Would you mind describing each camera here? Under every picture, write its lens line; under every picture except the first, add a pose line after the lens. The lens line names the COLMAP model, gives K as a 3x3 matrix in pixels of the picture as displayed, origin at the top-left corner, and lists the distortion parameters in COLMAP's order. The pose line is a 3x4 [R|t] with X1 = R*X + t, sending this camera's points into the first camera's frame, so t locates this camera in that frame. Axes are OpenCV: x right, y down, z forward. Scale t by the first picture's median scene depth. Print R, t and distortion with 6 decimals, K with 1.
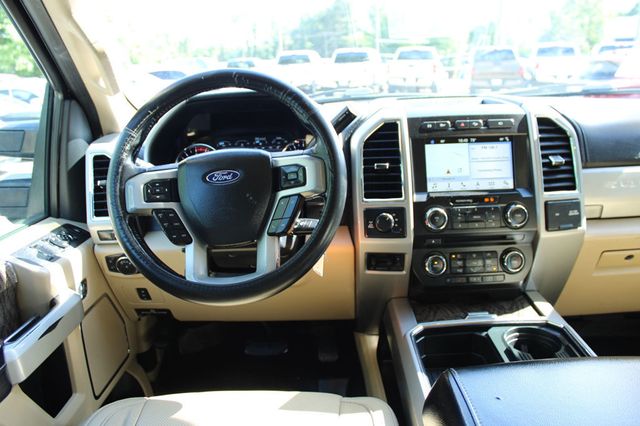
lens RADIAL K [[537.4, 0, 320.0], [0, 537.4, 213.0], [0, 0, 1]] dist [-0.175100, 0.166453]
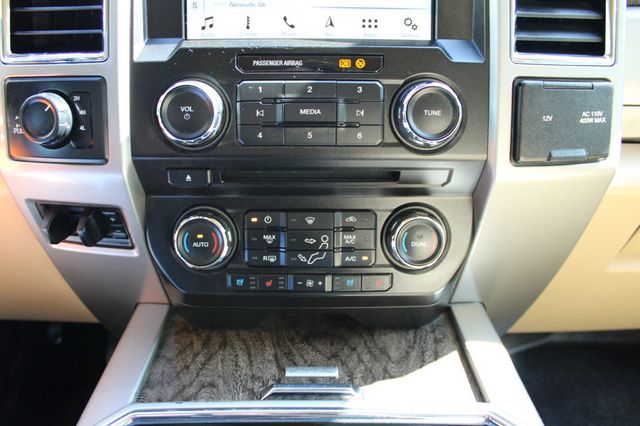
lens RADIAL K [[537.4, 0, 320.0], [0, 537.4, 213.0], [0, 0, 1]] dist [-0.175100, 0.166453]
pose [[0.998412, 0.039600, 0.040060, 0.284891], [-0.045160, 0.987794, 0.149076, 0.019707], [-0.033667, -0.150649, 0.988014, 0.637117]]
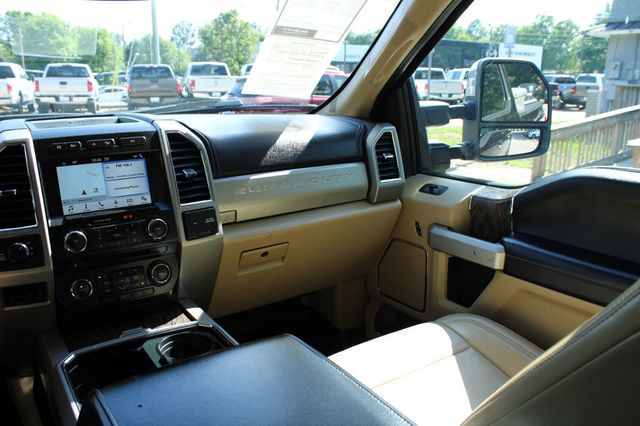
lens RADIAL K [[537.4, 0, 320.0], [0, 537.4, 213.0], [0, 0, 1]] dist [-0.175100, 0.166453]
pose [[0.817288, -0.098545, 0.567741, 0.047388], [0.116713, 0.993156, 0.004372, 0.006379], [-0.564286, 0.062690, 0.823196, -0.037982]]
